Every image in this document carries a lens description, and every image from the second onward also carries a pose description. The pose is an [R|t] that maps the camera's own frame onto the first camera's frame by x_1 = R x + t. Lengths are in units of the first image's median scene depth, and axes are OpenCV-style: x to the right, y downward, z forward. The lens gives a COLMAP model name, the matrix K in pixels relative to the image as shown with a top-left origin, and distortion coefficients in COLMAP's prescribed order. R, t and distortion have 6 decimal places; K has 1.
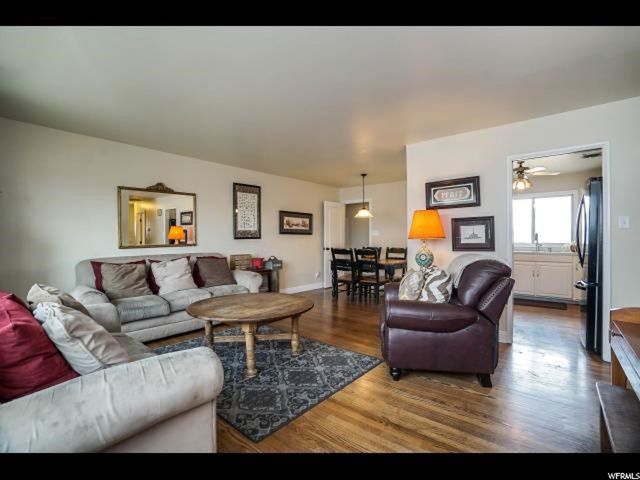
lens RADIAL K [[303.6, 0, 329.8], [0, 303.6, 238.9], [0, 0, 1]] dist [-0.002305, -0.000061]
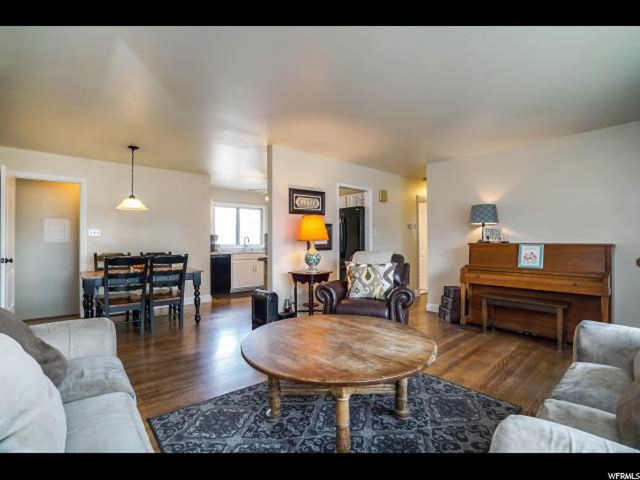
lens RADIAL K [[290.9, 0, 320.0], [0, 290.9, 240.0], [0, 0, 1]] dist [-0.036093, -0.000017]
pose [[0.179474, 0.003377, 0.983757, -0.681248], [0.006388, 0.999969, -0.004598, 0.004966], [-0.983742, 0.007110, 0.179447, 0.724823]]
